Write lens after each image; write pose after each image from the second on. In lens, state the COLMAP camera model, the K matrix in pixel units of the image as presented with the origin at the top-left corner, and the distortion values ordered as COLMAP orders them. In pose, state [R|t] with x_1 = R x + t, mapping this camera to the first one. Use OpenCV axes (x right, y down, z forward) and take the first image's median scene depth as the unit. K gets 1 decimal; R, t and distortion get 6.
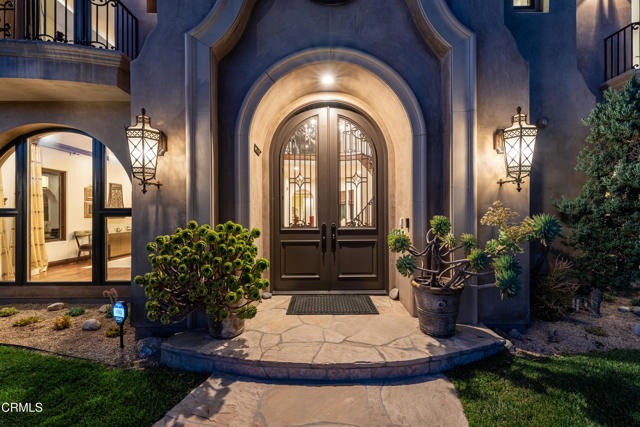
lens RADIAL K [[275.1, 0, 321.7], [0, 275.1, 211.3], [0, 0, 1]] dist [0.000583, -0.000139]
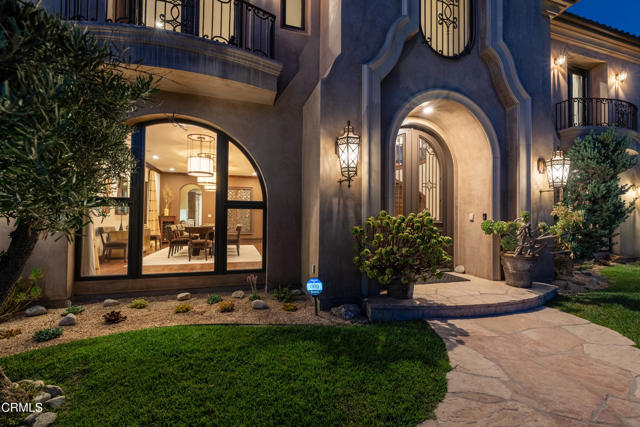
lens RADIAL K [[275.1, 0, 321.7], [0, 275.1, 211.3], [0, 0, 1]] dist [0.000583, -0.000139]
pose [[0.956119, 0.021376, 0.292197, -1.018283], [-0.015049, 0.999601, -0.023885, 0.067228], [-0.292591, 0.018439, 0.956060, -0.147090]]
